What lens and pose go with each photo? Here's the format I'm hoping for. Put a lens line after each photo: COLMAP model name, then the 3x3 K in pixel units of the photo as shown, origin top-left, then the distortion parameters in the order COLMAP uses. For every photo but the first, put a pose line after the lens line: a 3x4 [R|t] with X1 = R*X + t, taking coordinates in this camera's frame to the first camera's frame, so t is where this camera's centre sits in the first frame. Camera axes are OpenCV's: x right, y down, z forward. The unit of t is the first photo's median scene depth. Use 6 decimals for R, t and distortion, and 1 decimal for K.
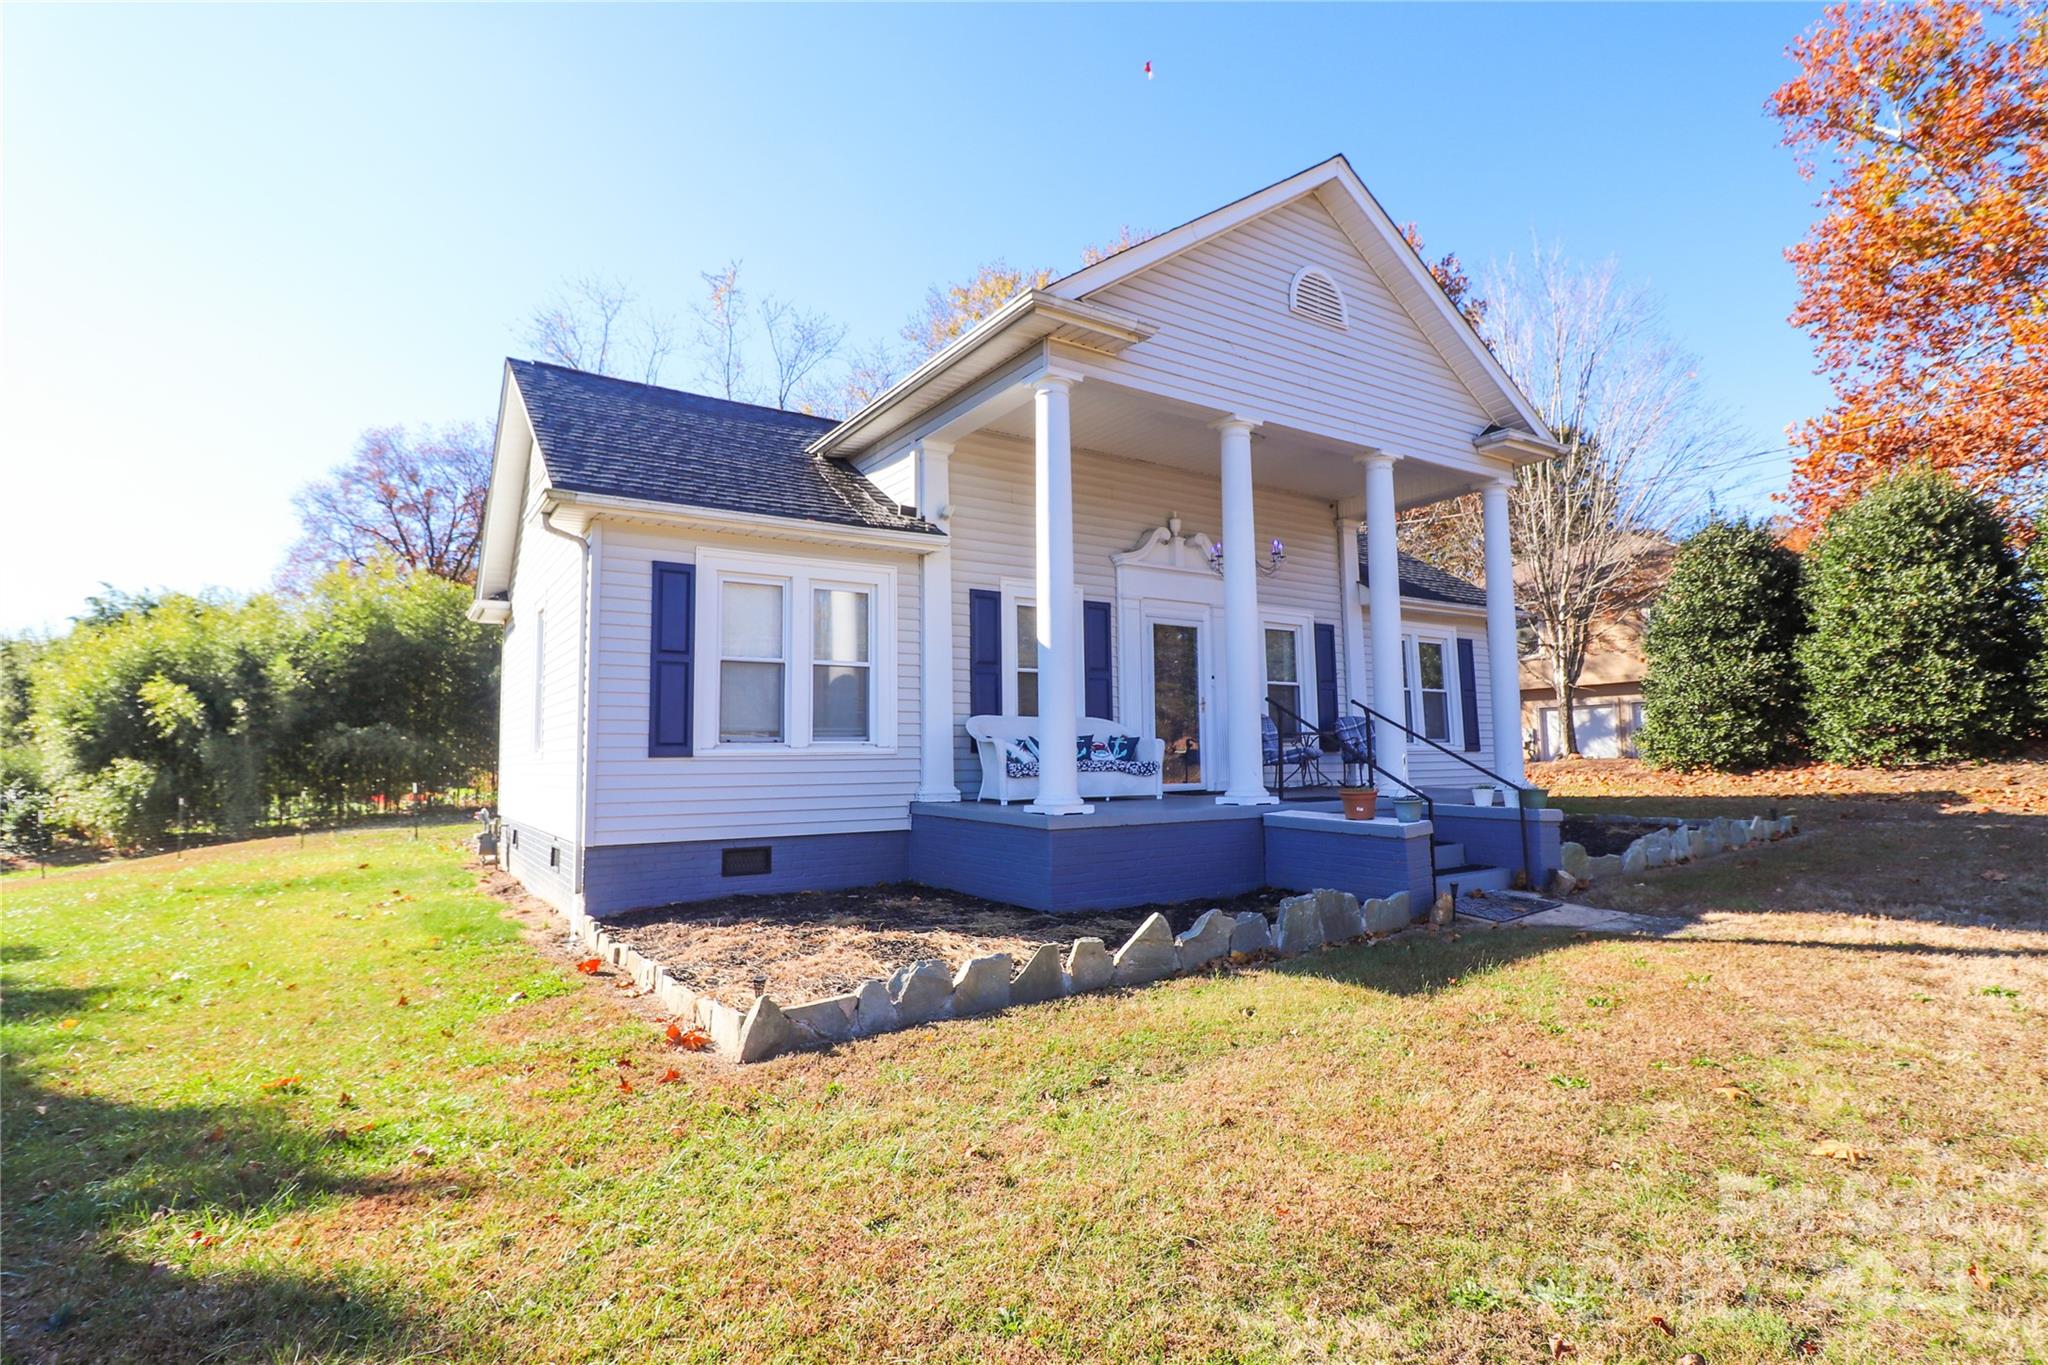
lens RADIAL K [[993.2, 0, 1011.5], [0, 993.2, 677.4], [0, 0, 1]] dist [-0.002456, -0.000501]
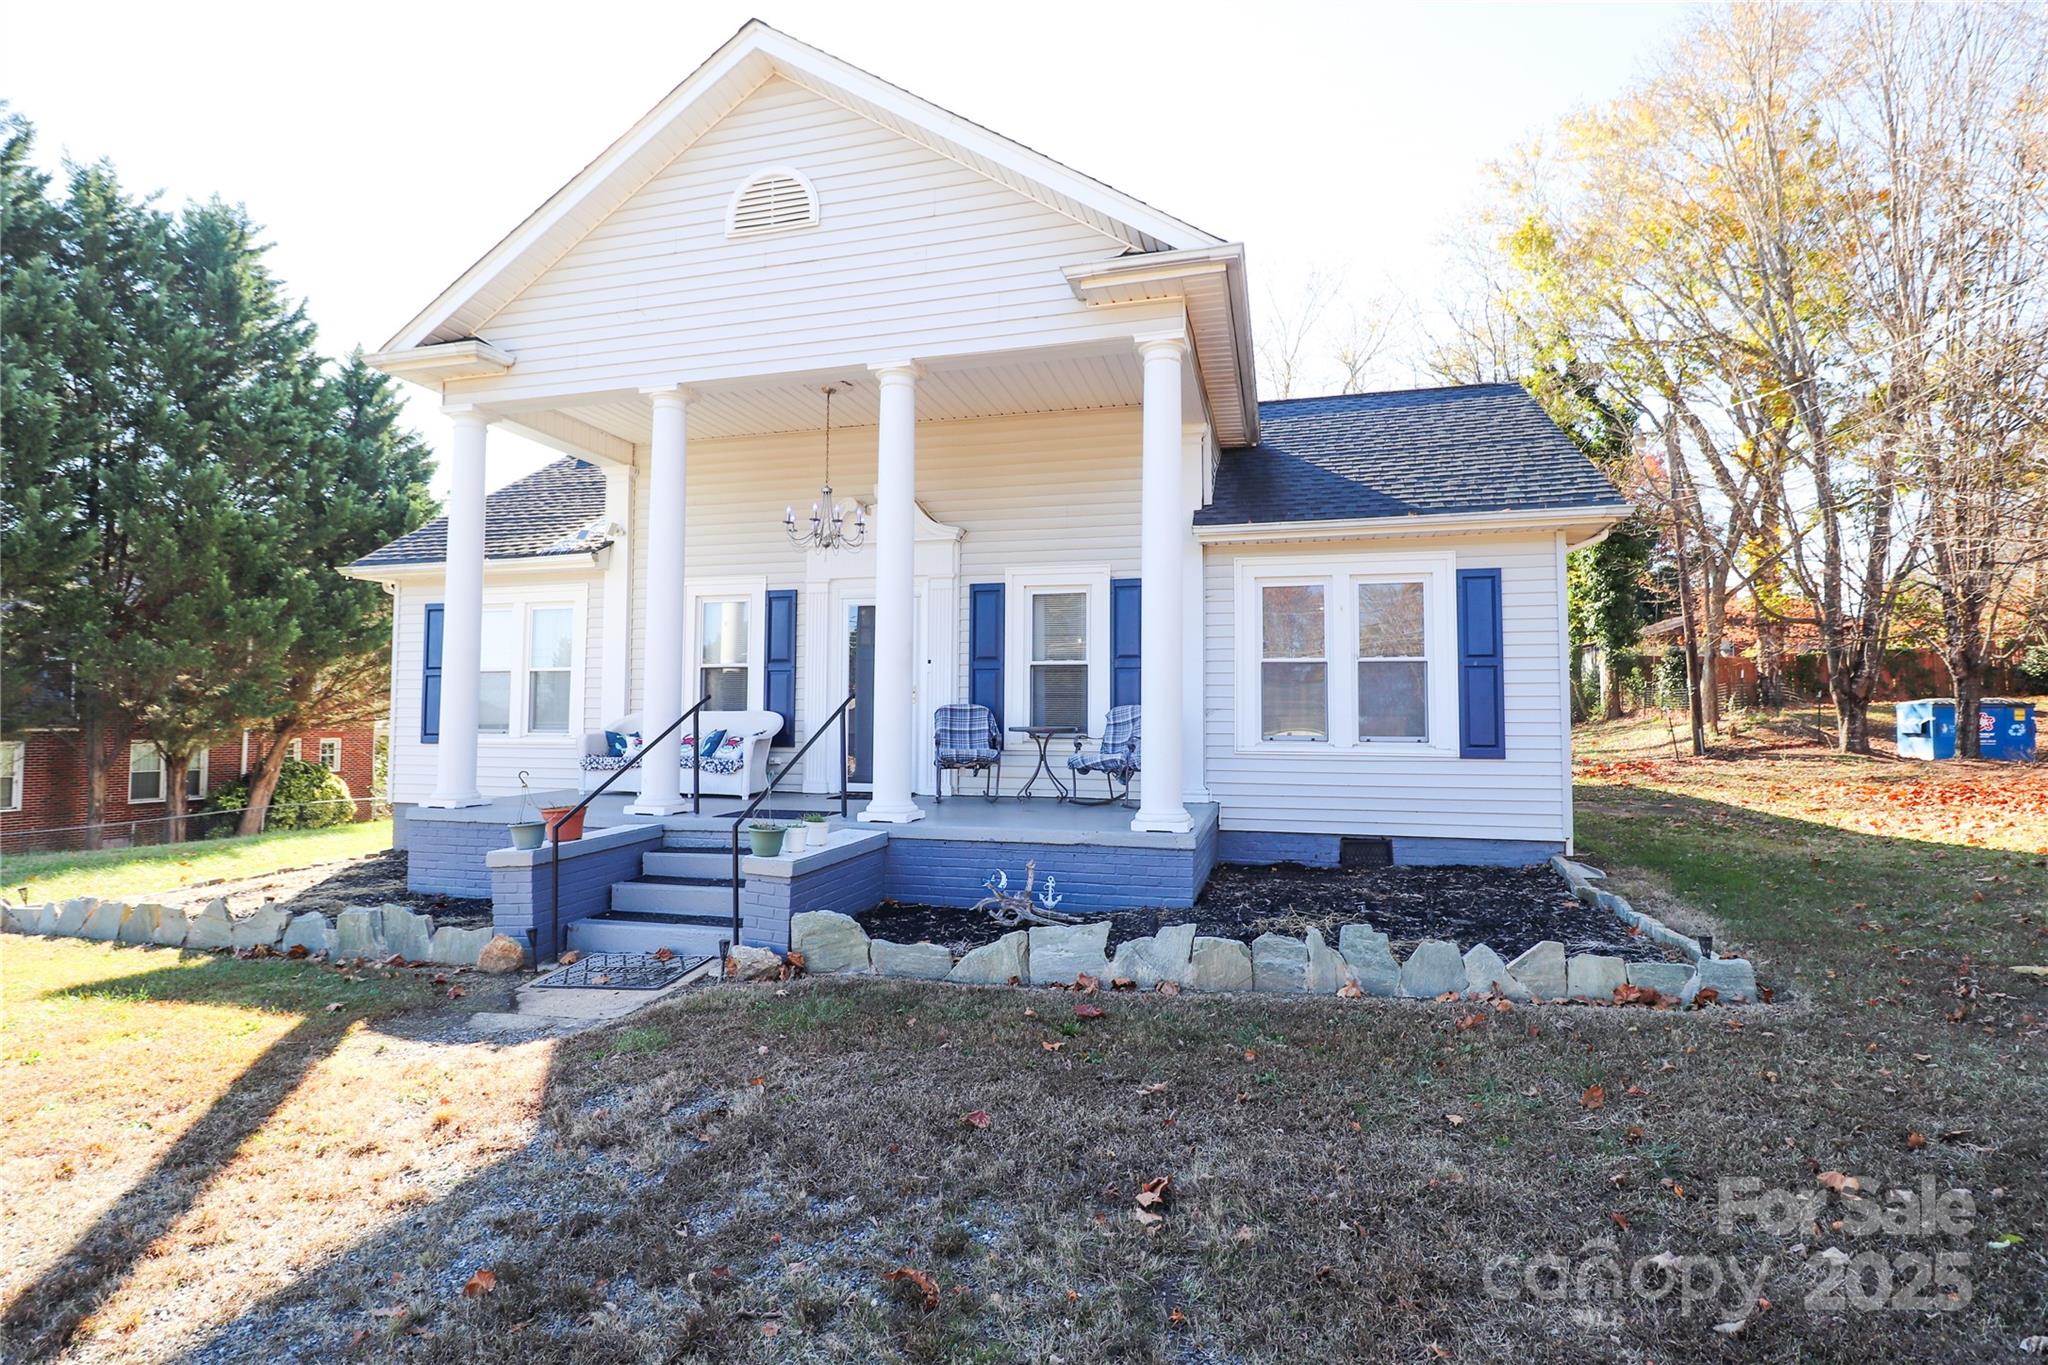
lens RADIAL K [[978.8, 0, 1017.8], [0, 978.8, 650.7], [0, 0, 1]] dist [0.000249, 0.000132]
pose [[0.681072, -0.058924, -0.729842, 0.890605], [0.038009, 0.998258, -0.045125, 0.031873], [0.731229, 0.002992, 0.682125, 0.512083]]
